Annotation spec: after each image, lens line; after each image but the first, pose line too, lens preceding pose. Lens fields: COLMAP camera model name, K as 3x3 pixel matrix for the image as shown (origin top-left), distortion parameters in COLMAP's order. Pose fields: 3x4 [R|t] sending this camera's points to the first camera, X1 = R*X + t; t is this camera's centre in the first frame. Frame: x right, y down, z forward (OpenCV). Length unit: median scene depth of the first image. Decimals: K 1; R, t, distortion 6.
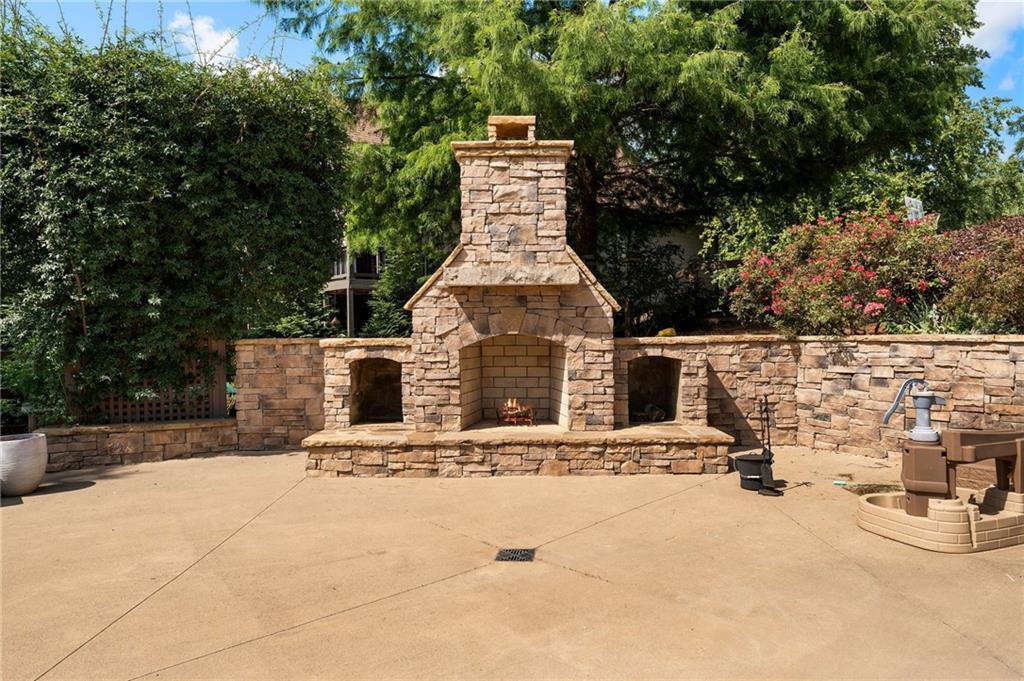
lens RADIAL K [[690.6, 0, 520.3], [0, 690.6, 344.5], [0, 0, 1]] dist [0.000545, 0.000428]
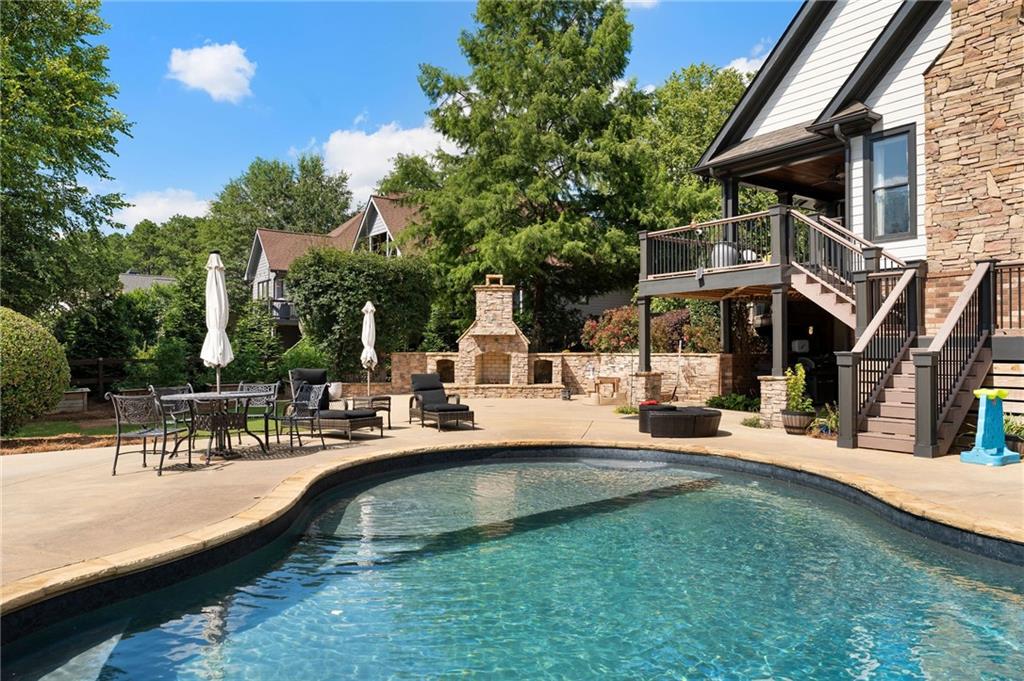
lens RADIAL K [[690.6, 0, 511.9], [0, 690.6, 341.6], [0, 0, 1]] dist [0.000545, 0.000428]
pose [[0.999499, 0.010126, -0.030001, 0.151510], [-0.010937, 0.999575, -0.027013, 0.020540], [0.029714, 0.027328, 0.999185, -1.876188]]
